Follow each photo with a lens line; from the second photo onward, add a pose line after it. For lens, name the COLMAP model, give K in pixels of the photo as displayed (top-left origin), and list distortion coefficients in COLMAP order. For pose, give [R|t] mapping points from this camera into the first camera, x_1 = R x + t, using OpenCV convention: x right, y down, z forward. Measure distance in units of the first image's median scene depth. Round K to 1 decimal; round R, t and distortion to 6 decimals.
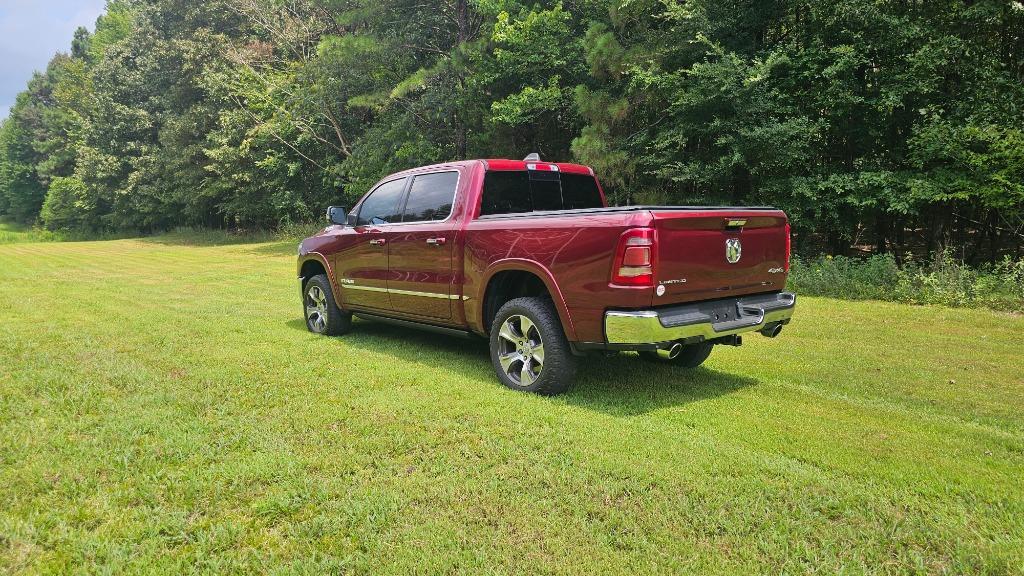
lens RADIAL K [[712.0, 0, 518.5], [0, 712.0, 292.7], [0, 0, 1]] dist [0.041876, -0.041454]
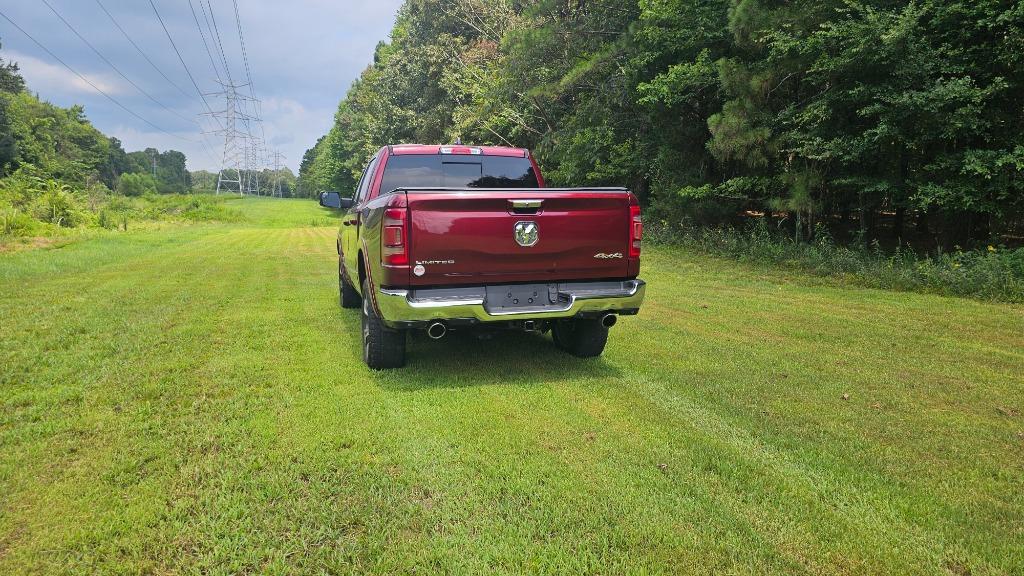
lens RADIAL K [[712.0, 0, 523.8], [0, 712.0, 307.0], [0, 0, 1]] dist [0.041876, -0.041454]
pose [[0.921420, 0.051145, -0.385187, 0.229064], [-0.036779, 0.998329, 0.044578, -0.000672], [0.386824, -0.026908, 0.921761, 0.037150]]
